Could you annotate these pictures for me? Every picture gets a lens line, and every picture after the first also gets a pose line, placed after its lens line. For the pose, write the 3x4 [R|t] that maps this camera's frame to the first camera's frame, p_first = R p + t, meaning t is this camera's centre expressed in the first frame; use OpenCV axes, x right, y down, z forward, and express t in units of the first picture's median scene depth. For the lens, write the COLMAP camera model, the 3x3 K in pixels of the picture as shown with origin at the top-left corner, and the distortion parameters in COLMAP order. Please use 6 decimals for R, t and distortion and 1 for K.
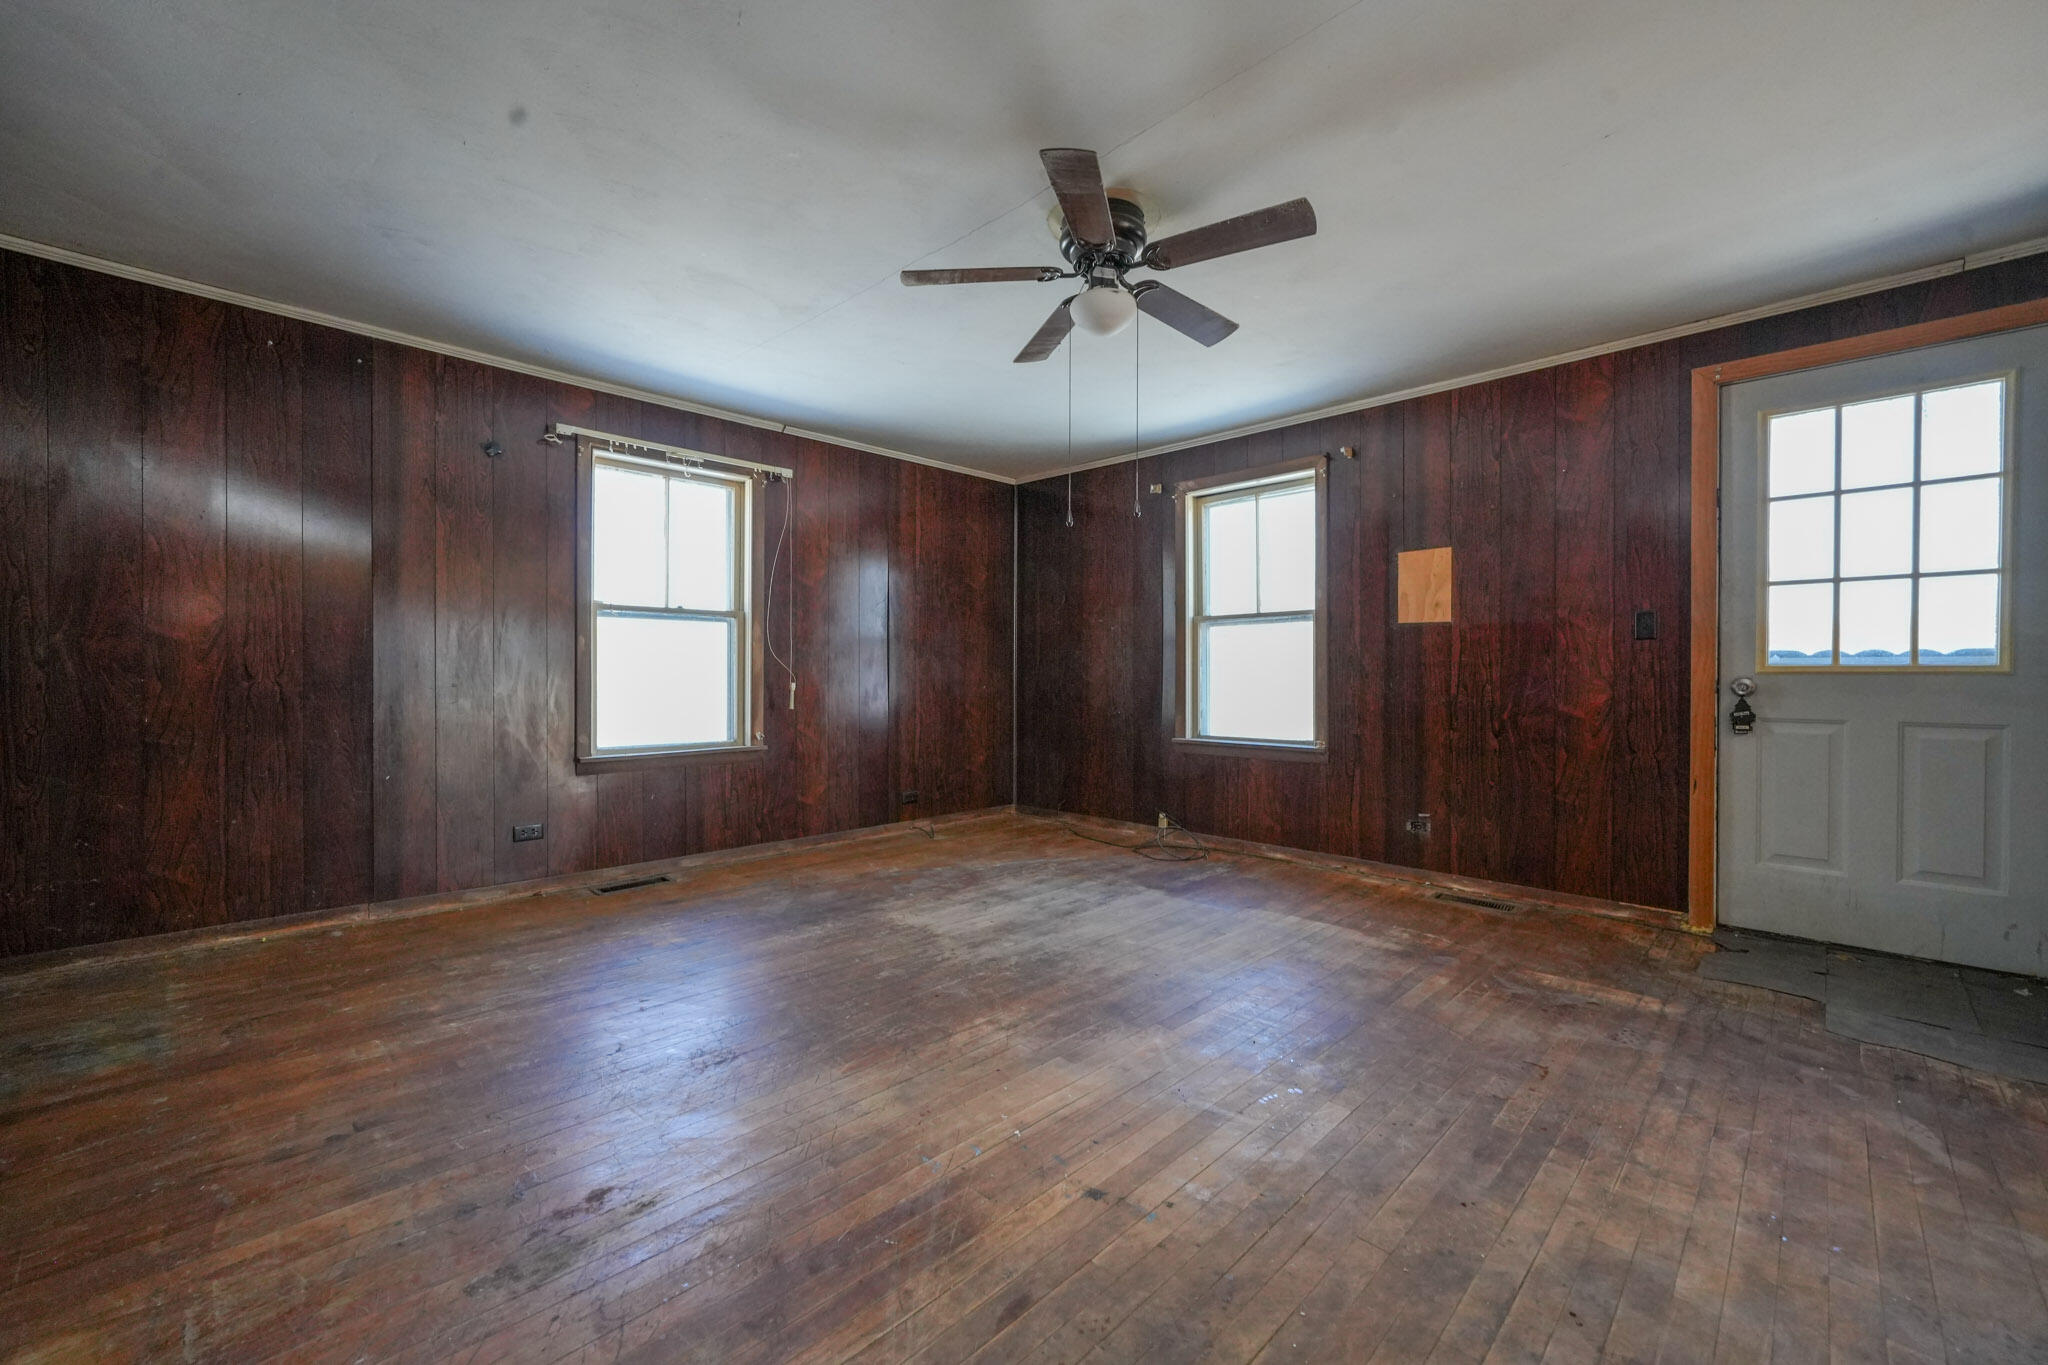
lens RADIAL K [[815.0, 0, 1024.0], [0, 815.0, 682.5], [0, 0, 1]] dist [-0.015188, 0.006112]
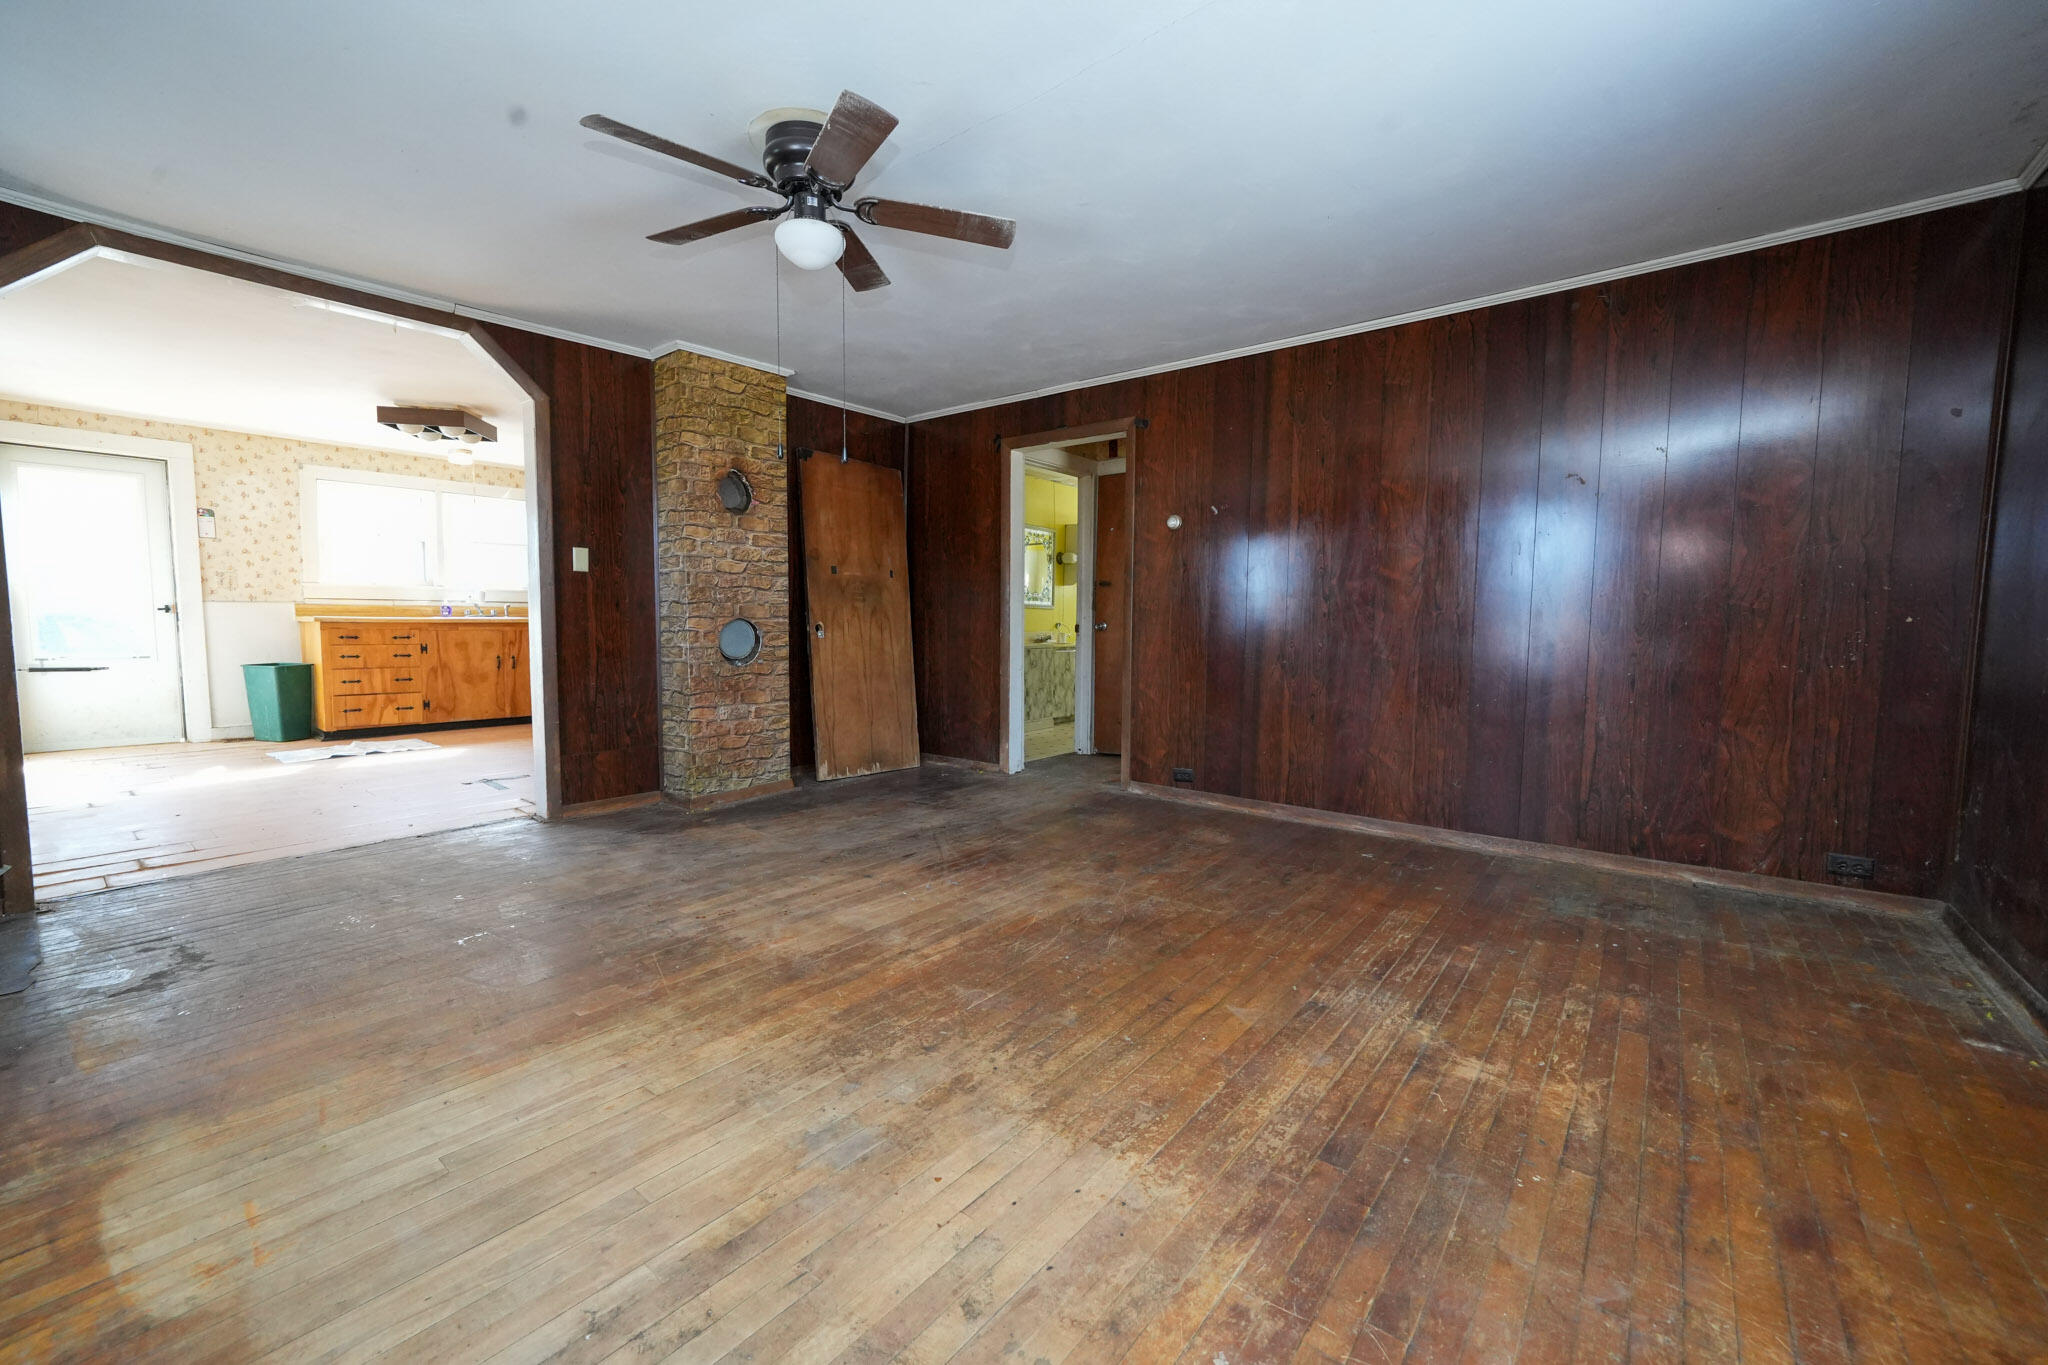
lens RADIAL K [[815.8, 0, 1020.3], [0, 815.8, 679.9], [0, 0, 1]] dist [-0.006718, 0.002882]
pose [[-0.994701, -0.003594, -0.102749, -0.040128], [-0.012165, 0.996482, 0.082914, -0.014209], [0.102089, 0.083725, -0.991246, 1.508377]]
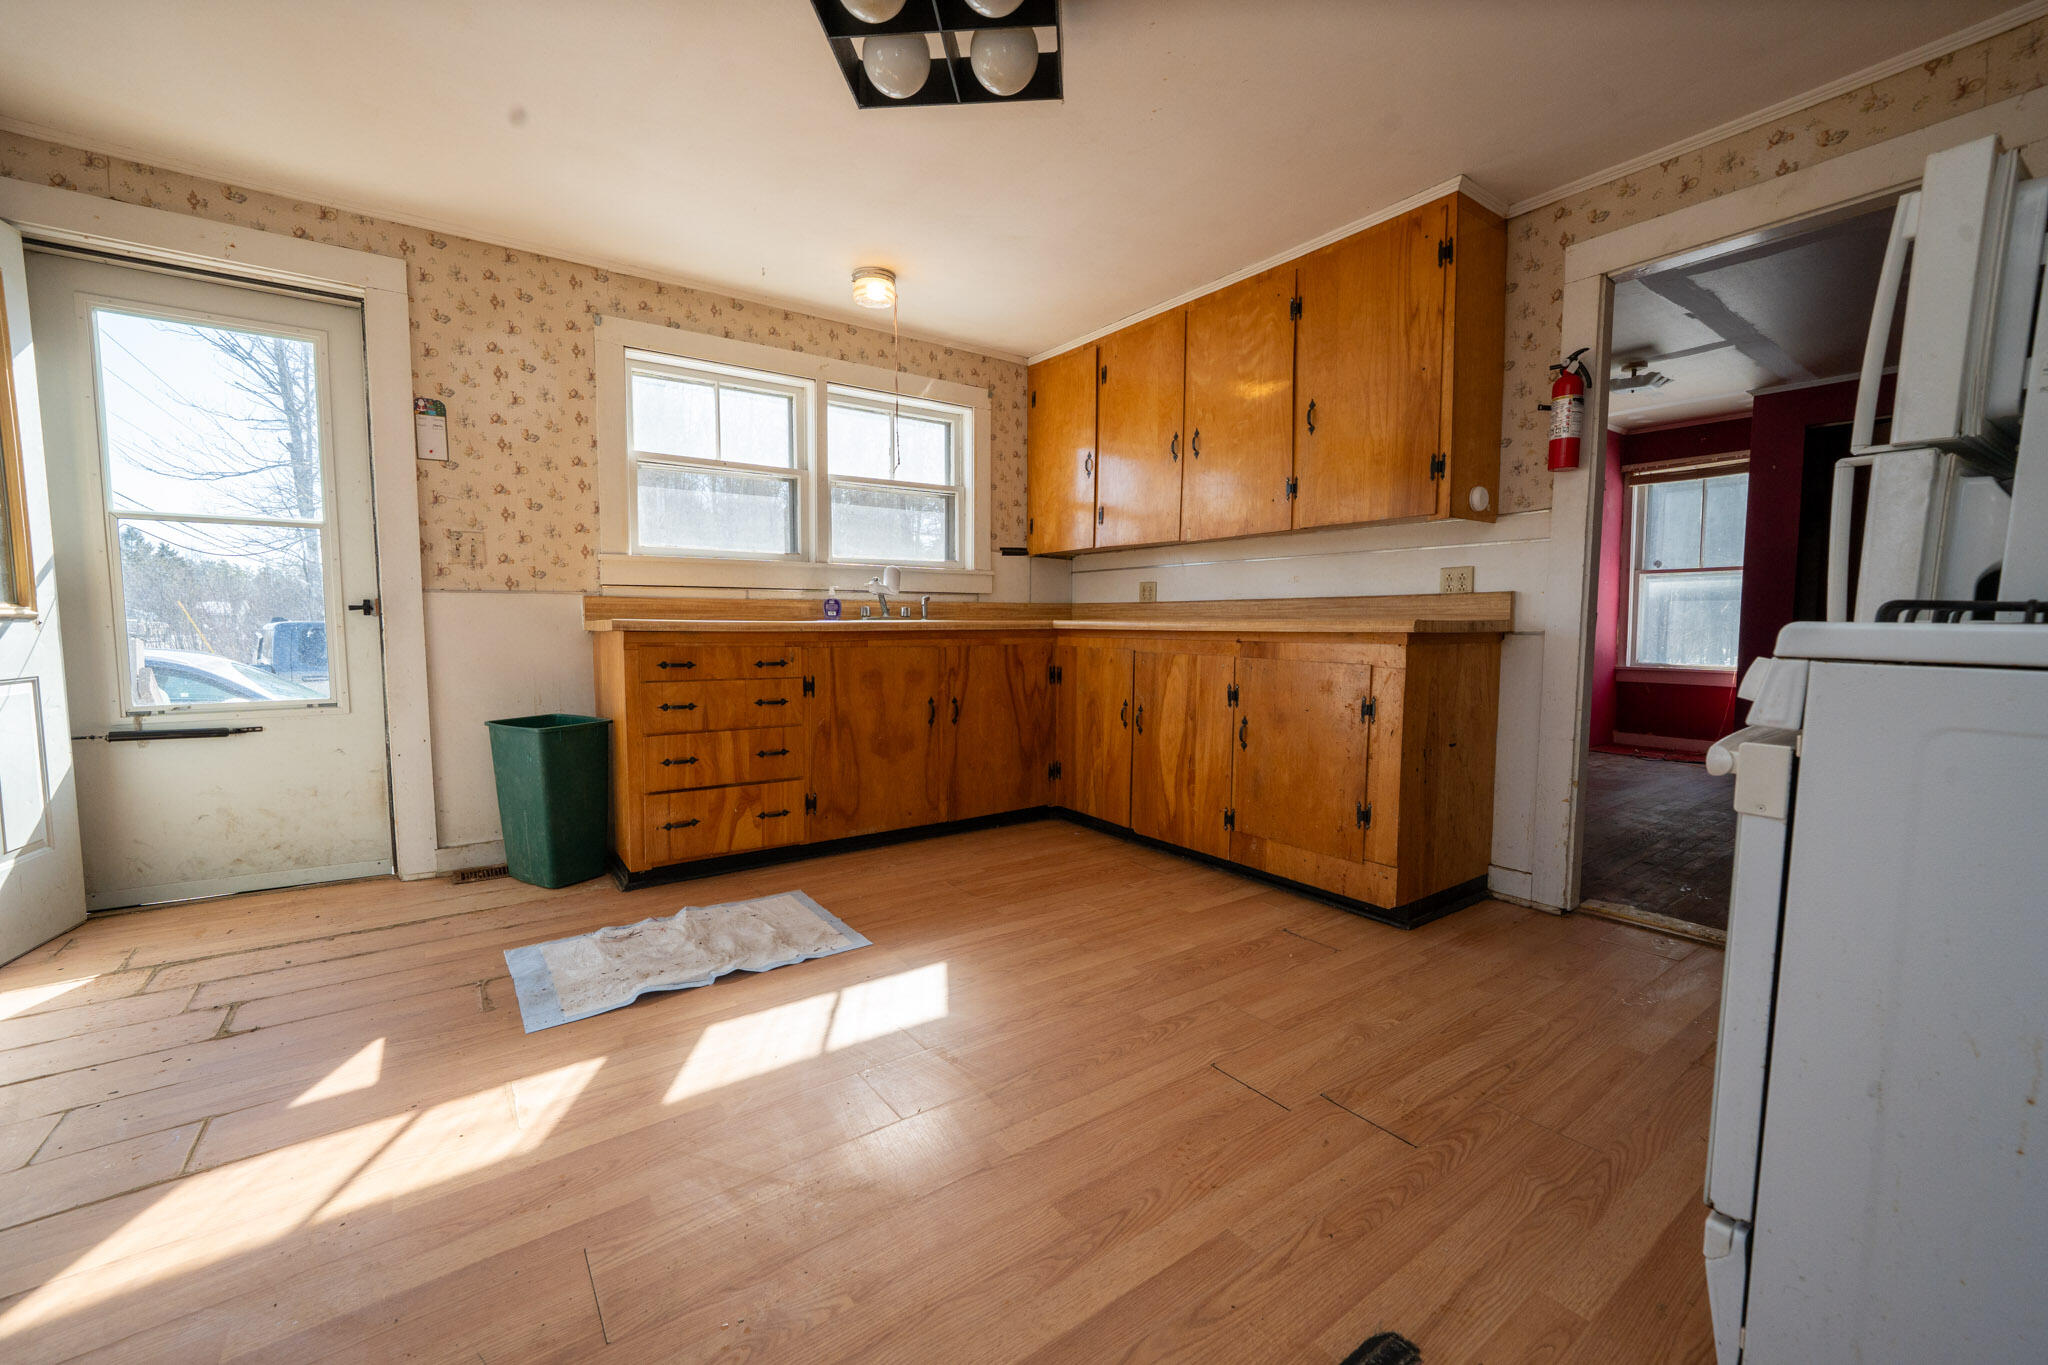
lens RADIAL K [[815.8, 0, 1020.3], [0, 815.8, 679.9], [0, 0, 1]] dist [-0.006718, 0.002882]
pose [[-0.985467, -0.013479, 0.169329, 0.876842], [-0.000352, 0.997007, 0.077310, 0.013766], [-0.169865, 0.076127, -0.982523, 0.161570]]
